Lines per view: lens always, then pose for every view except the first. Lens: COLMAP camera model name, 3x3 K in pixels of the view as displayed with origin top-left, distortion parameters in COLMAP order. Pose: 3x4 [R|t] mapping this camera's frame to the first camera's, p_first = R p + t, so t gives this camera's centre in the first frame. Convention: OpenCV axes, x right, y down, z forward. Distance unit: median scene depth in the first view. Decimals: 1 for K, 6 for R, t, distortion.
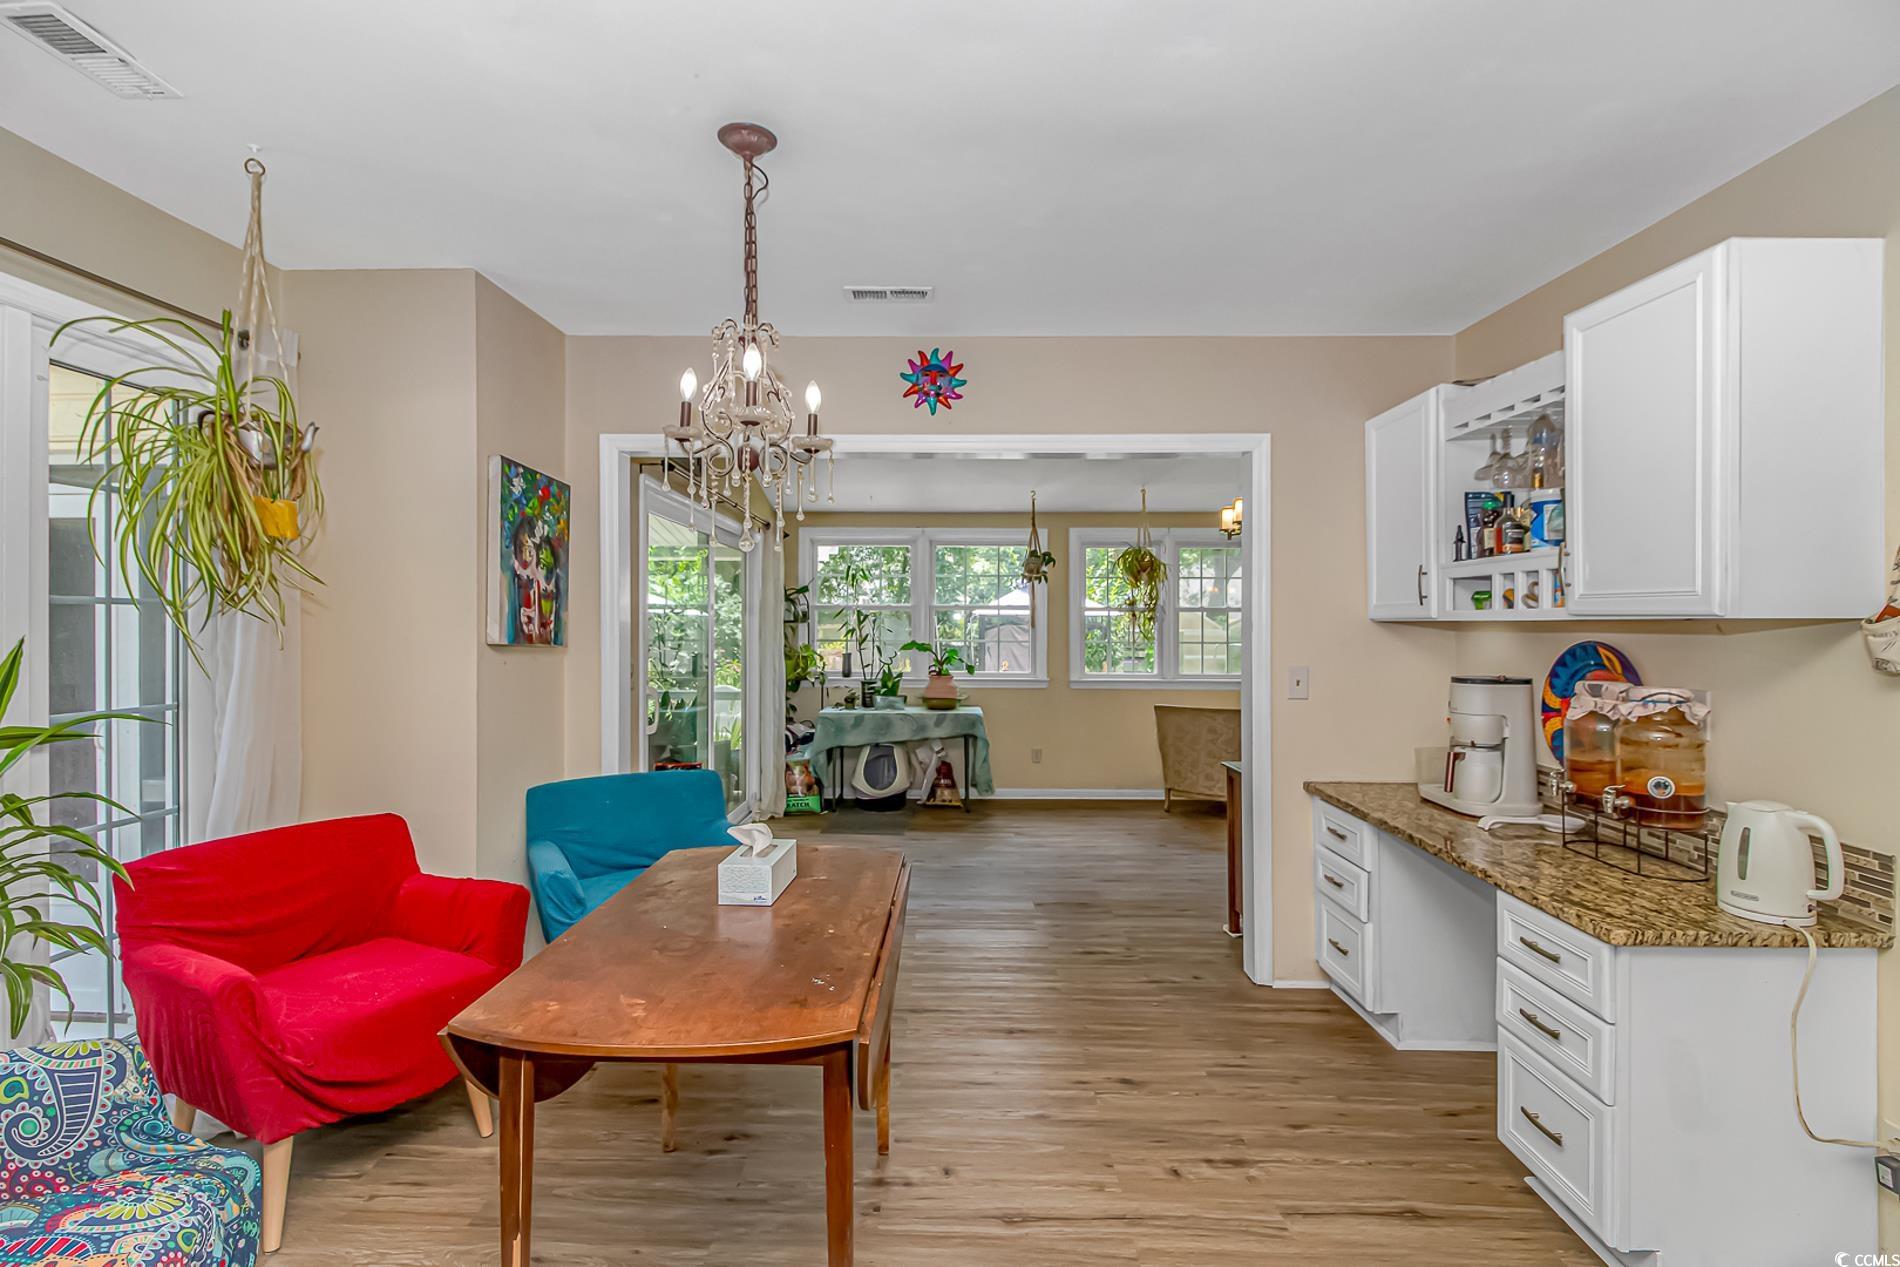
lens RADIAL K [[899.6, 0, 941.4], [0, 899.6, 630.7], [0, 0, 1]] dist [0.001932, 0.000061]
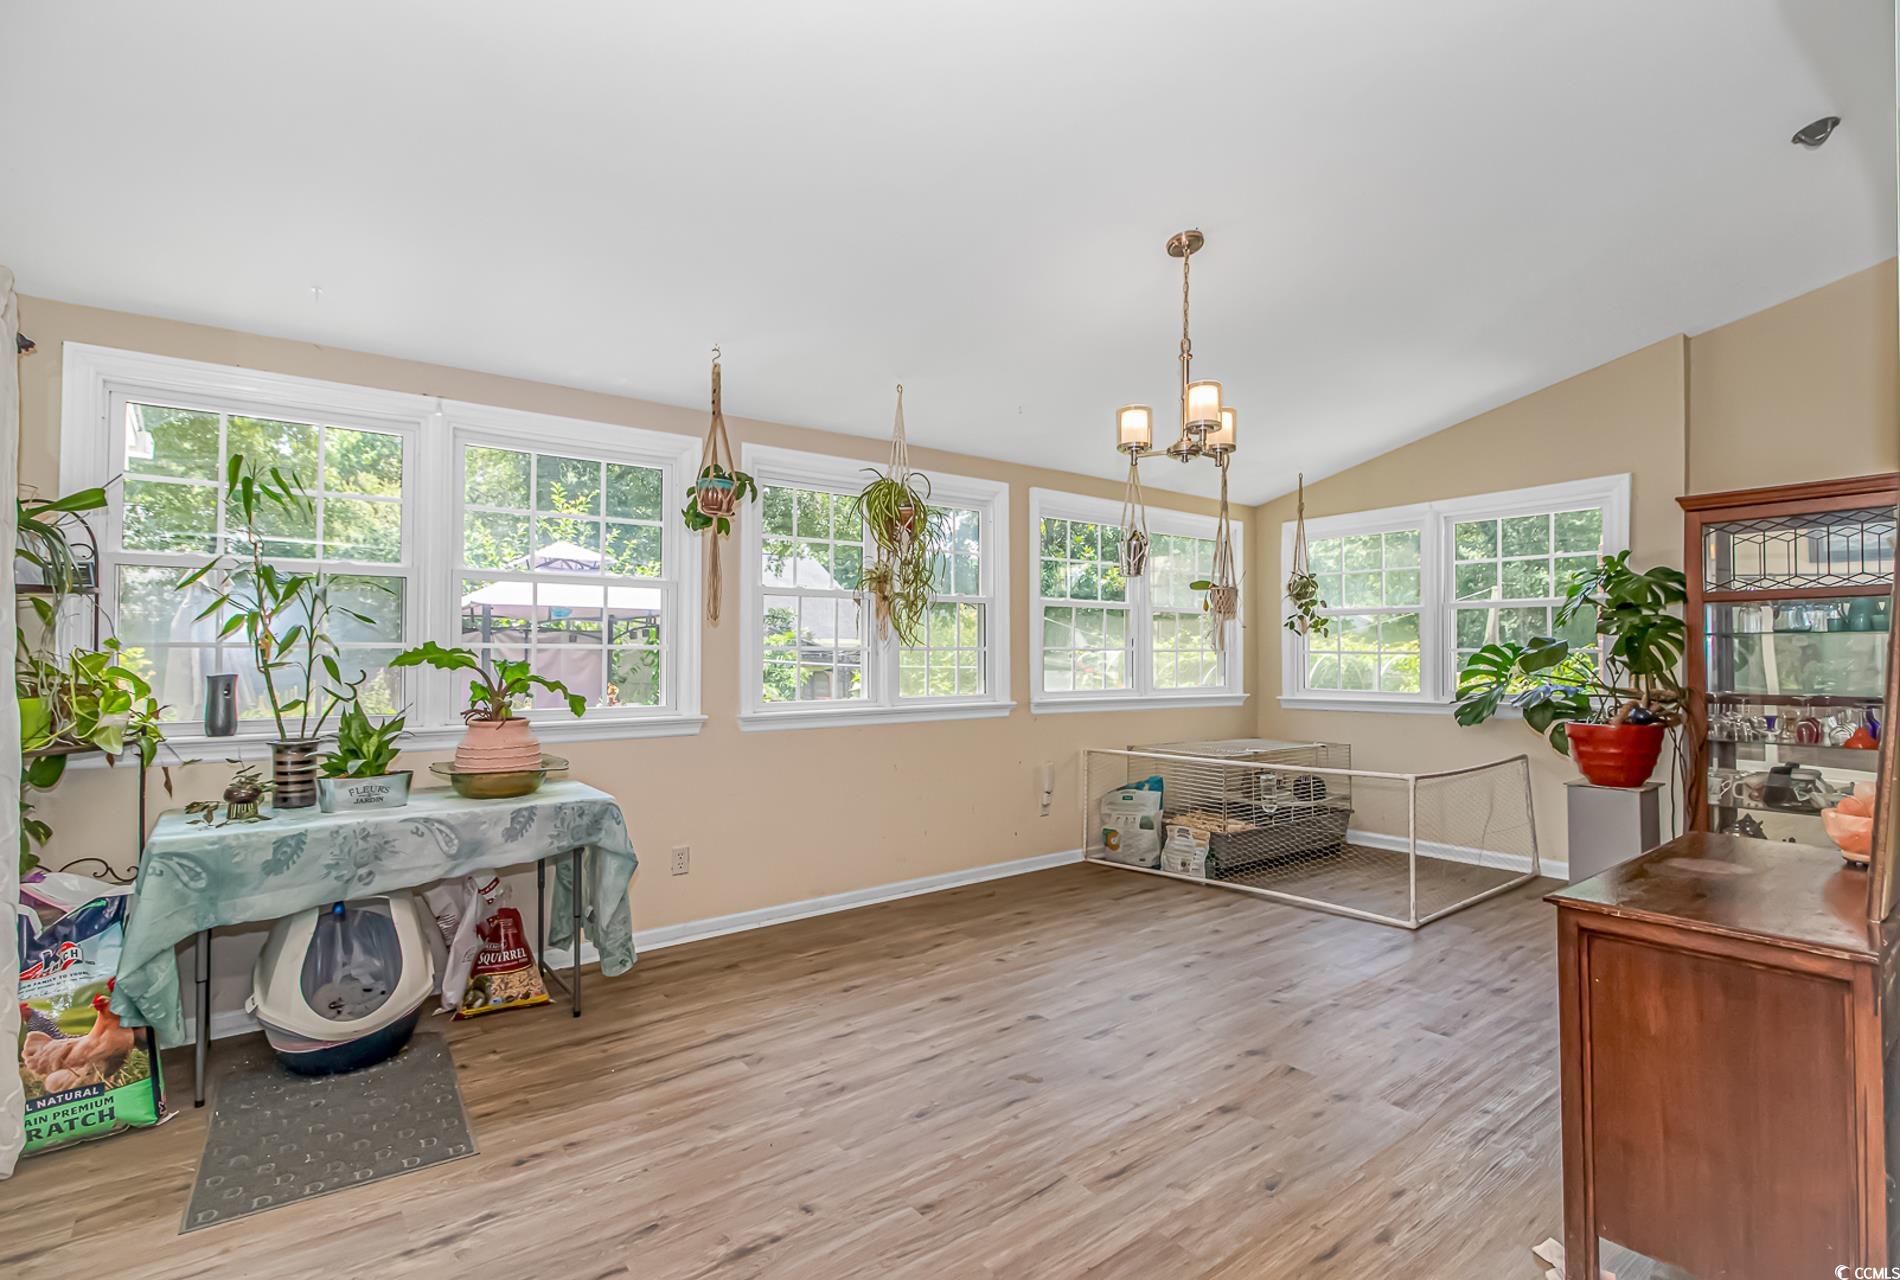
lens RADIAL K [[894.6, 0, 950.0], [0, 894.6, 640.0], [0, 0, 1]] dist [0.001598, -0.012062]
pose [[0.781364, 0.002862, 0.624070, -0.104768], [0.005001, 0.999929, -0.010847, 0.015740], [-0.624056, 0.011596, 0.781294, 0.512658]]
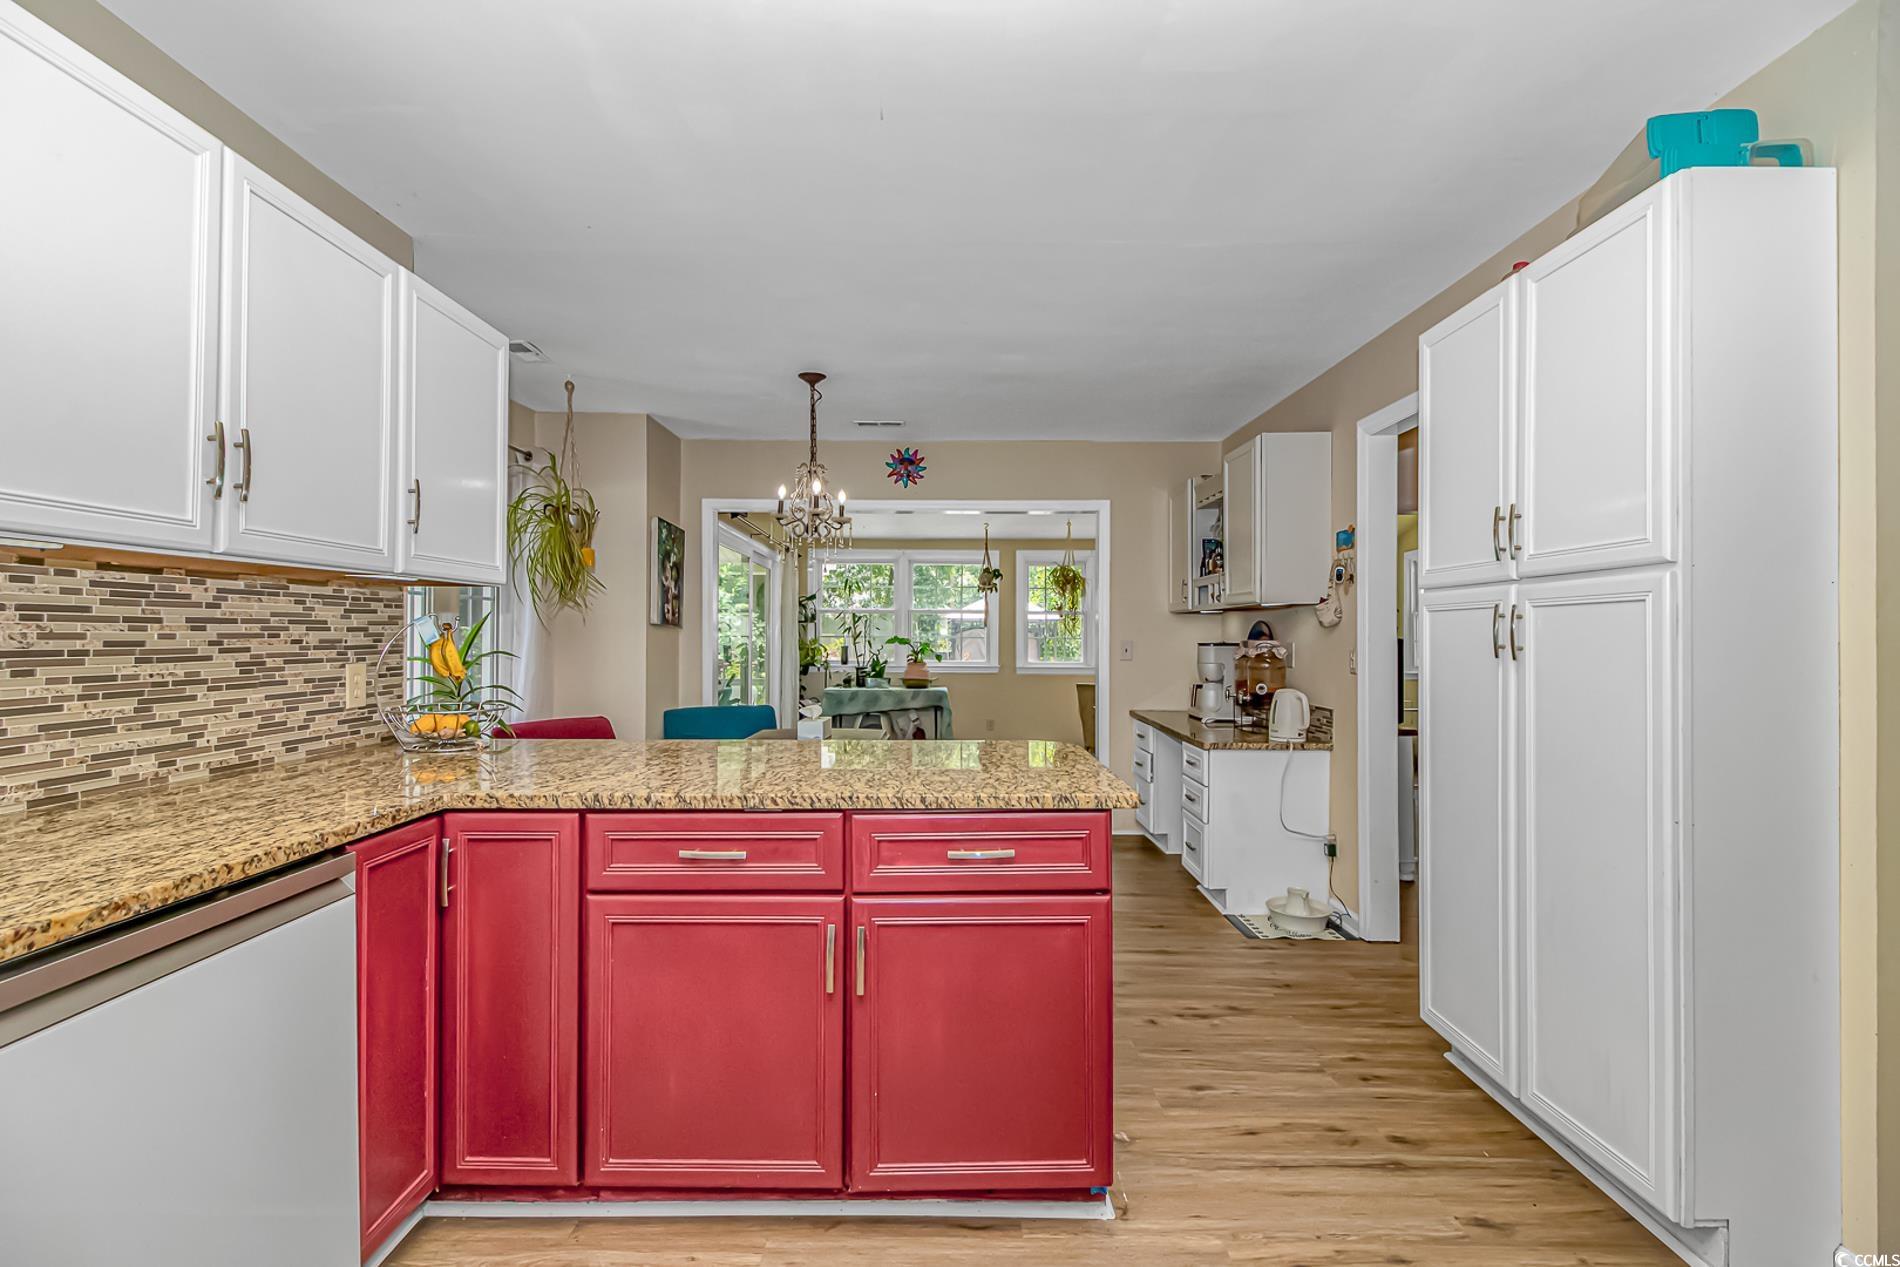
lens RADIAL K [[899.6, 0, 941.4], [0, 899.6, 630.7], [0, 0, 1]] dist [0.001932, 0.000061]
pose [[0.999884, 0.000014, 0.015260, 0.016022], [0.000211, 0.999890, -0.014799, 0.022956], [-0.015258, 0.014801, 0.999774, -0.322762]]
